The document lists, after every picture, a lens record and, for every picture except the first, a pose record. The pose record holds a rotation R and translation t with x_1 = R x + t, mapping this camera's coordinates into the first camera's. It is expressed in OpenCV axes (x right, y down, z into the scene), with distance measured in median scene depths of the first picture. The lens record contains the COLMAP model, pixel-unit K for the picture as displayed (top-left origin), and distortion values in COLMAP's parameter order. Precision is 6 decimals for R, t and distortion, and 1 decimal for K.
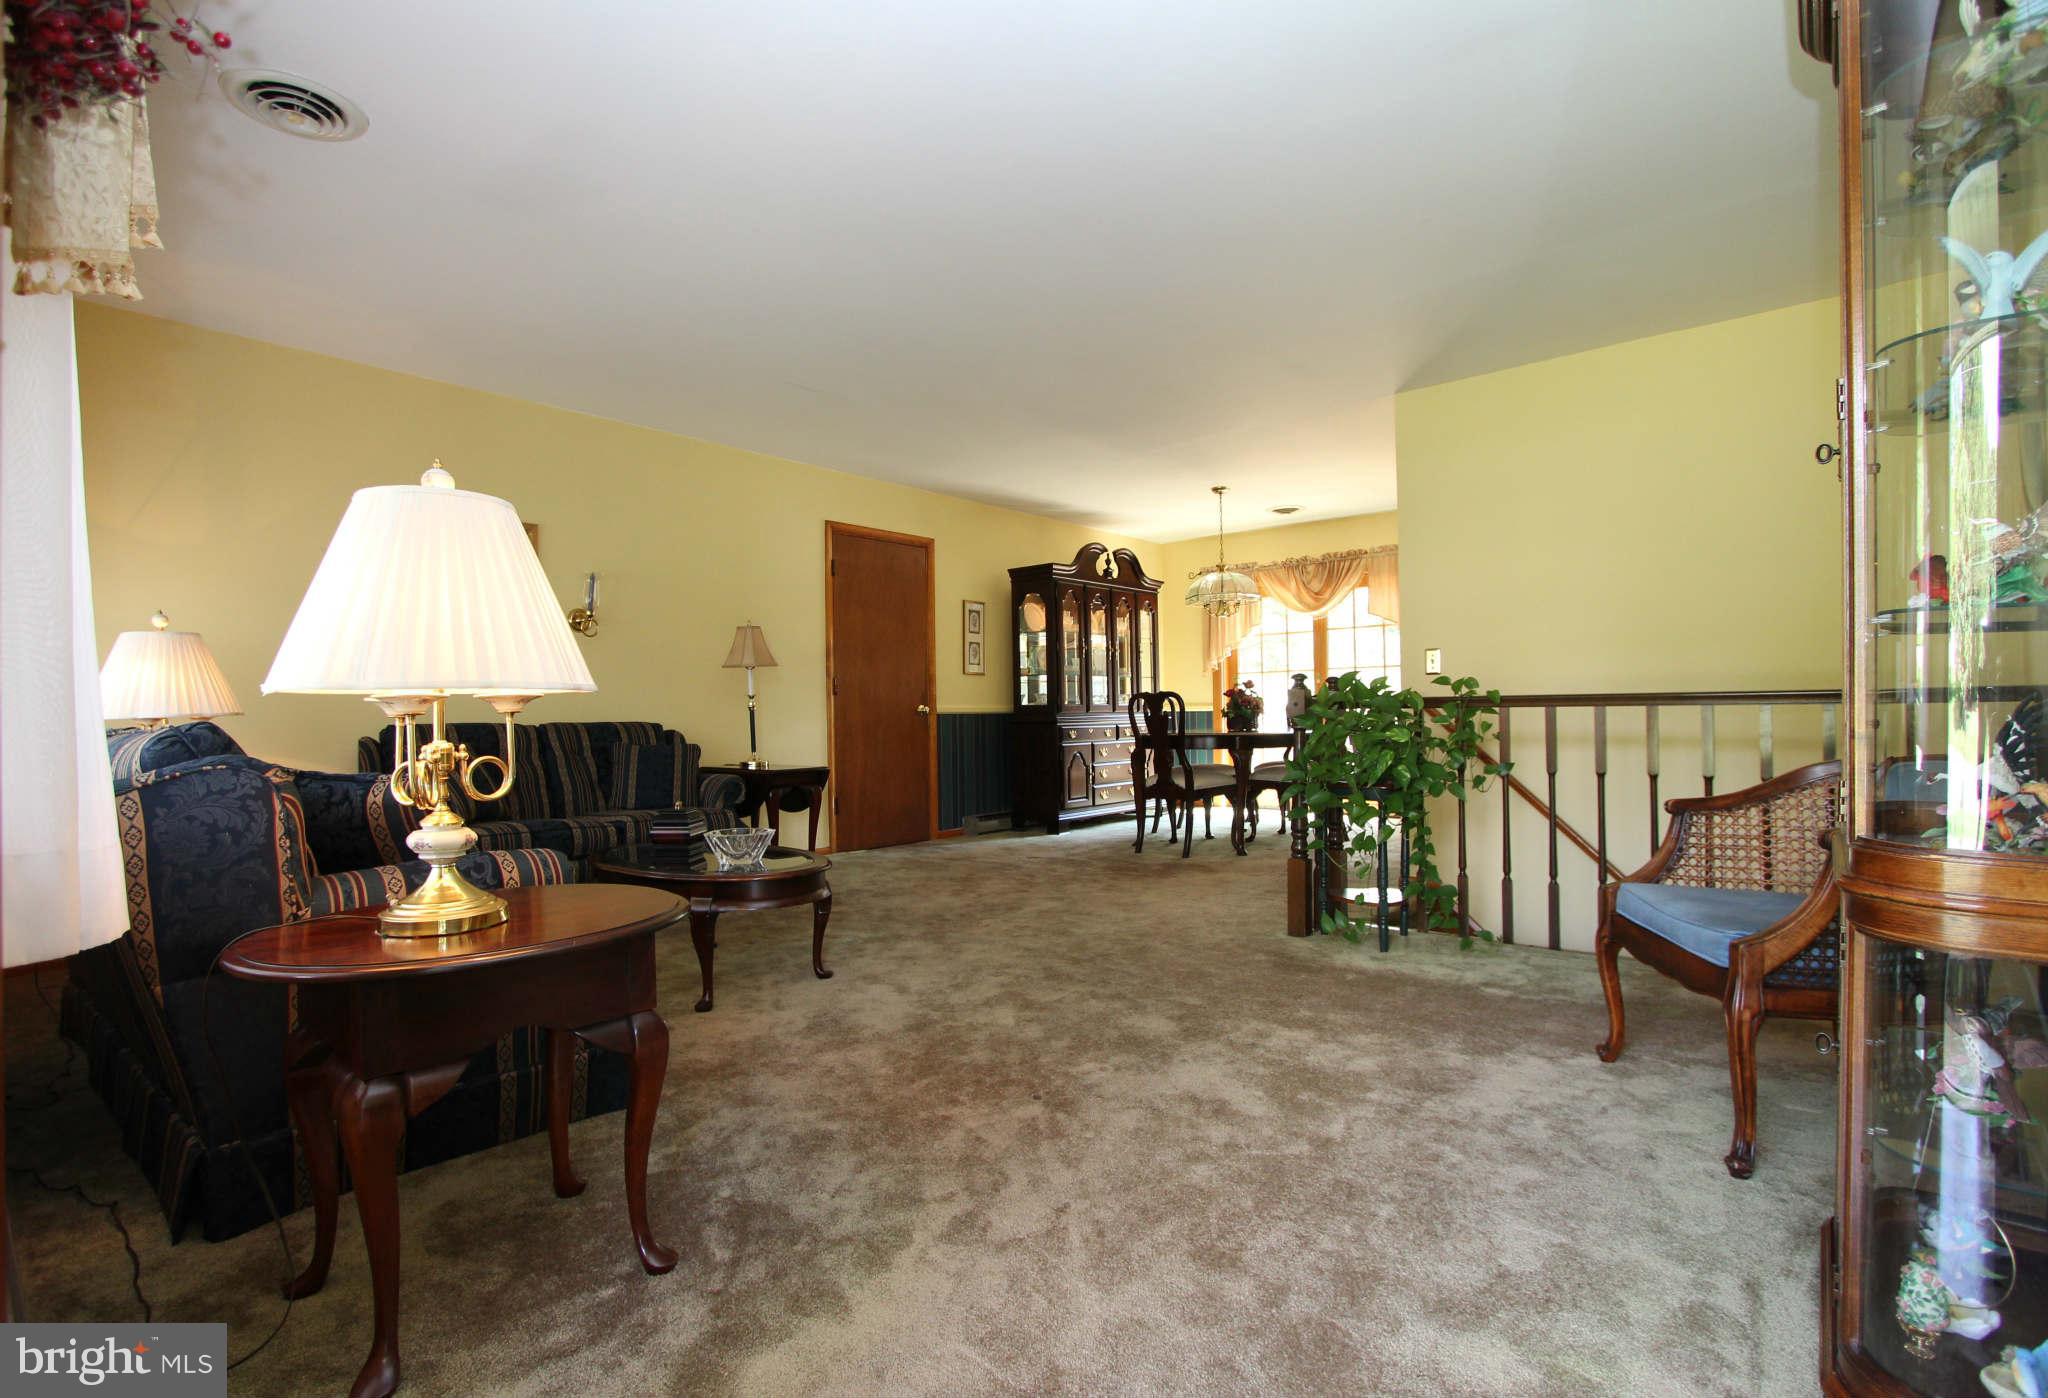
lens RADIAL K [[973.5, 0, 1010.2], [0, 973.5, 709.9], [0, 0, 1]] dist [0.001039, 0.000005]
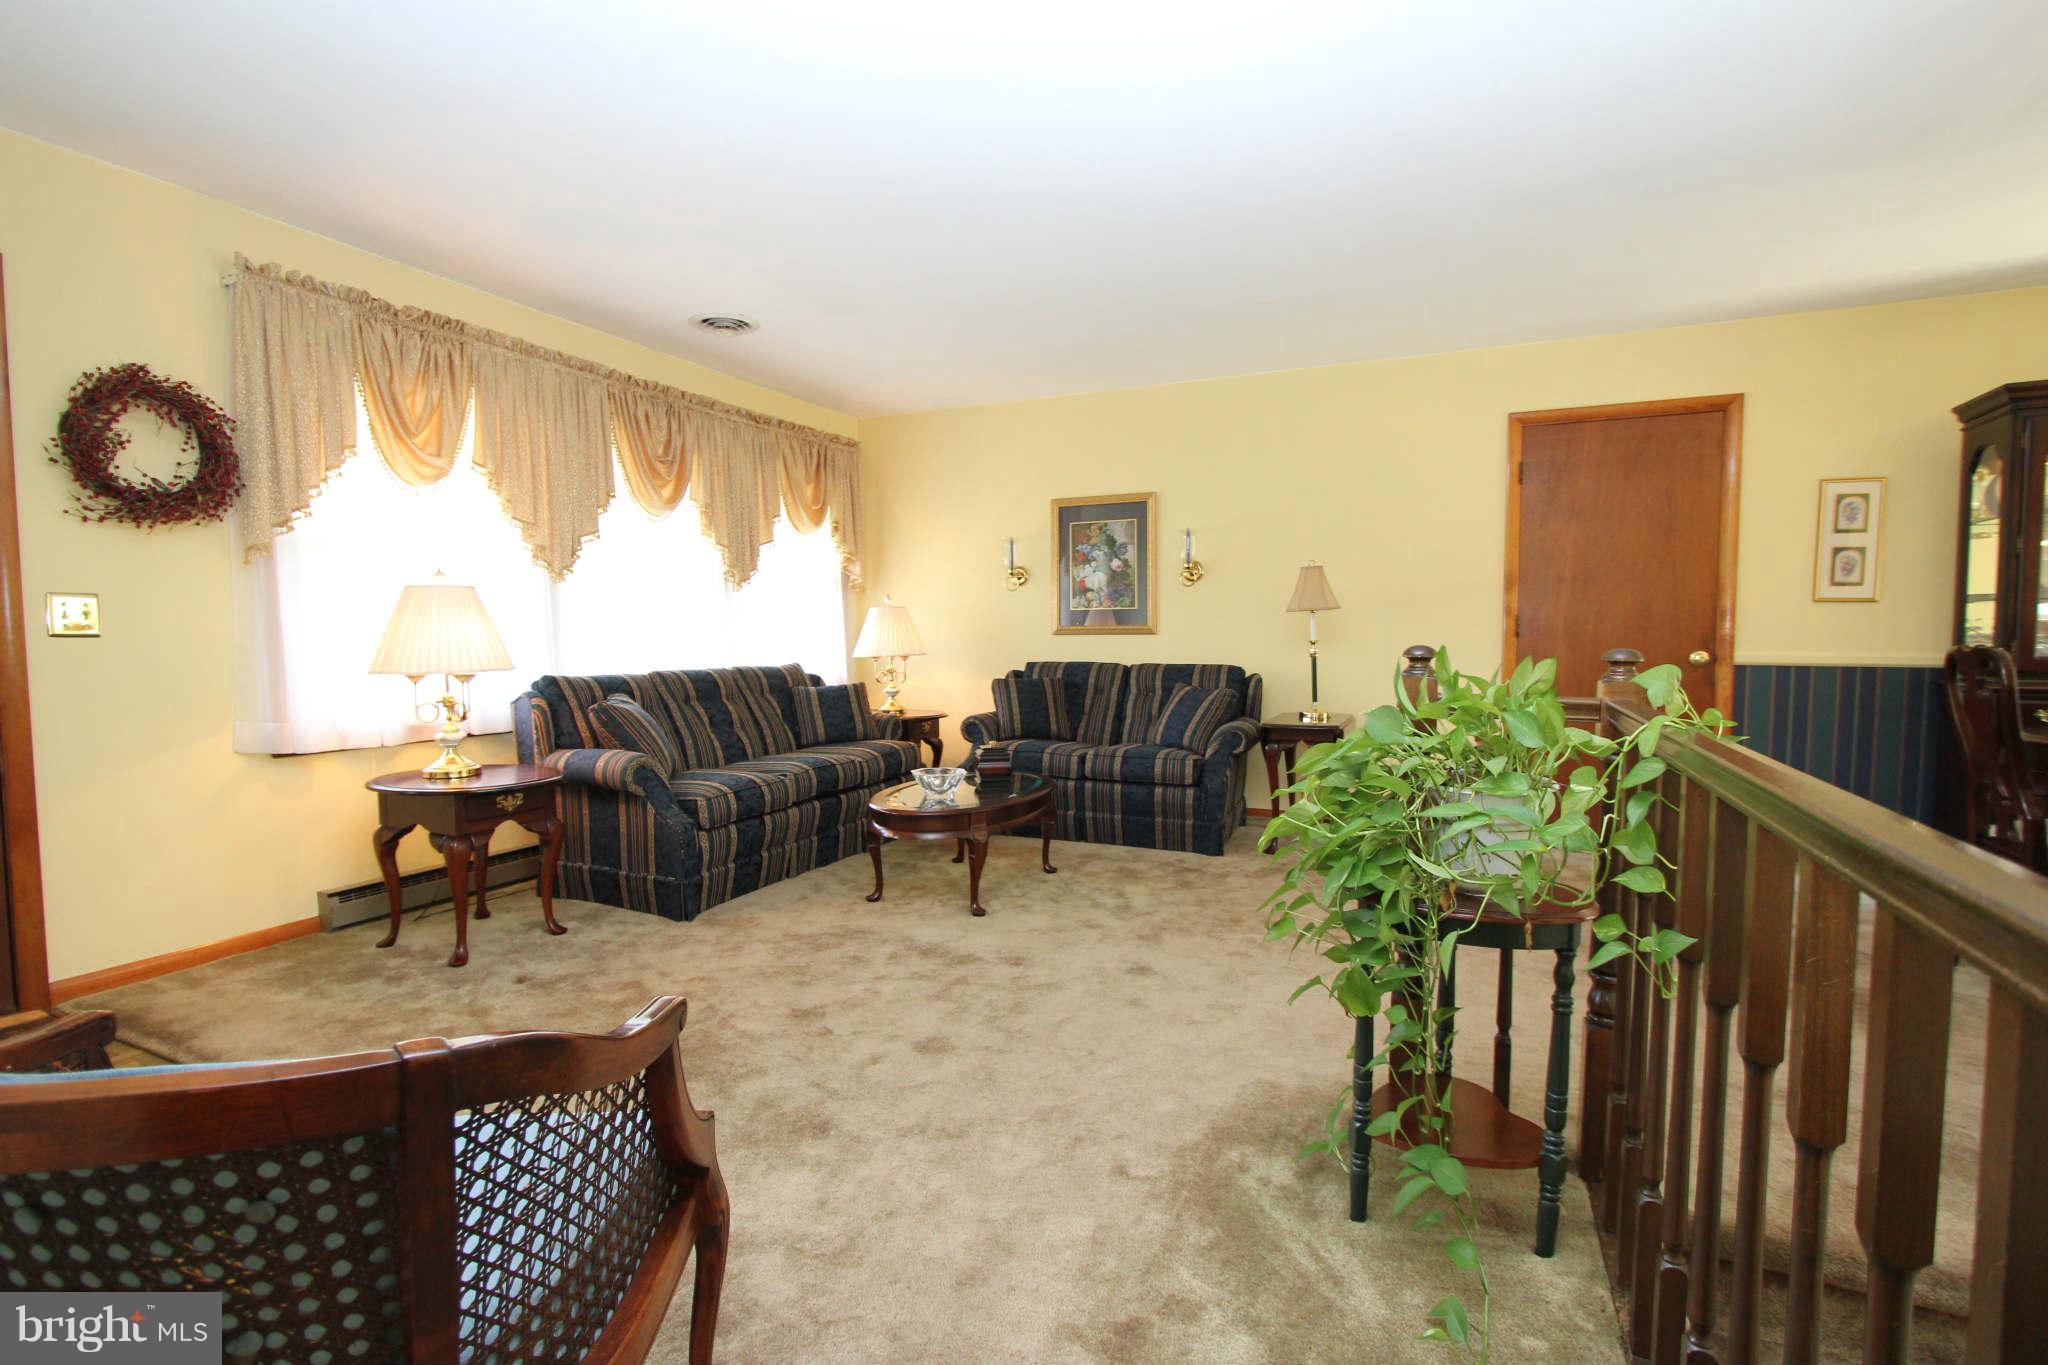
lens RADIAL K [[969.8, 0, 1027.1], [0, 969.8, 687.0], [0, 0, 1]] dist [0.000756, 0.000663]
pose [[0.285687, 0.068335, -0.955884, 0.372561], [0.000287, 0.997448, 0.071392, -0.025516], [0.958323, -0.020670, 0.284938, 0.327393]]
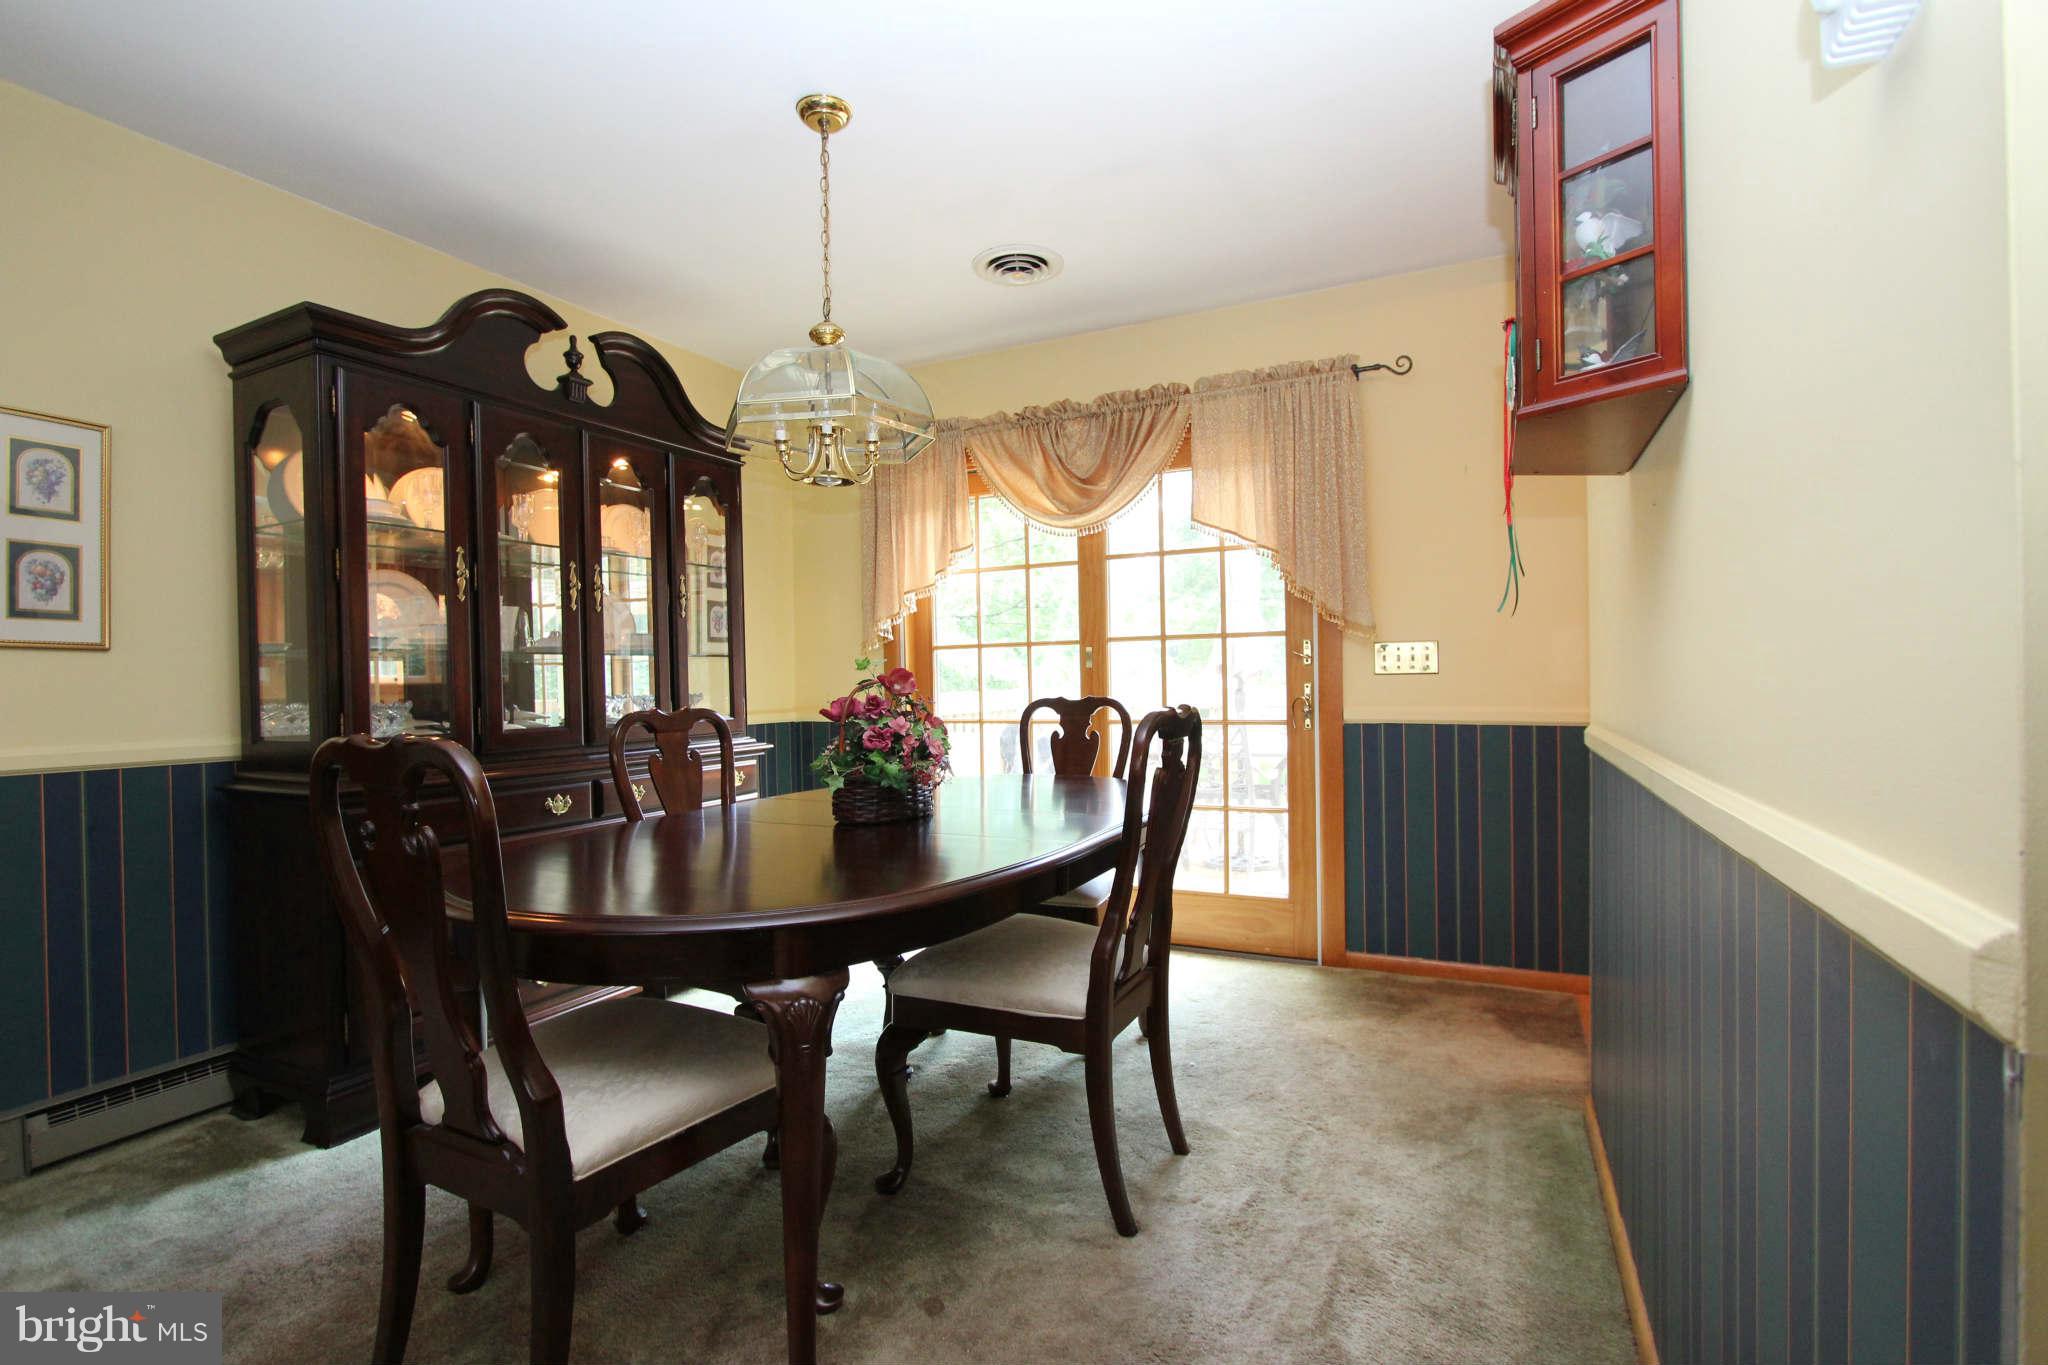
lens RADIAL K [[935.0, 0, 1026.3], [0, 935.0, 682.3], [0, 0, 1]] dist [-0.006057, -0.001153]
pose [[0.968250, -0.003420, 0.249960, 0.182720], [0.002395, 0.999987, 0.004407, -0.024772], [-0.249972, -0.003669, 0.968246, 0.599614]]
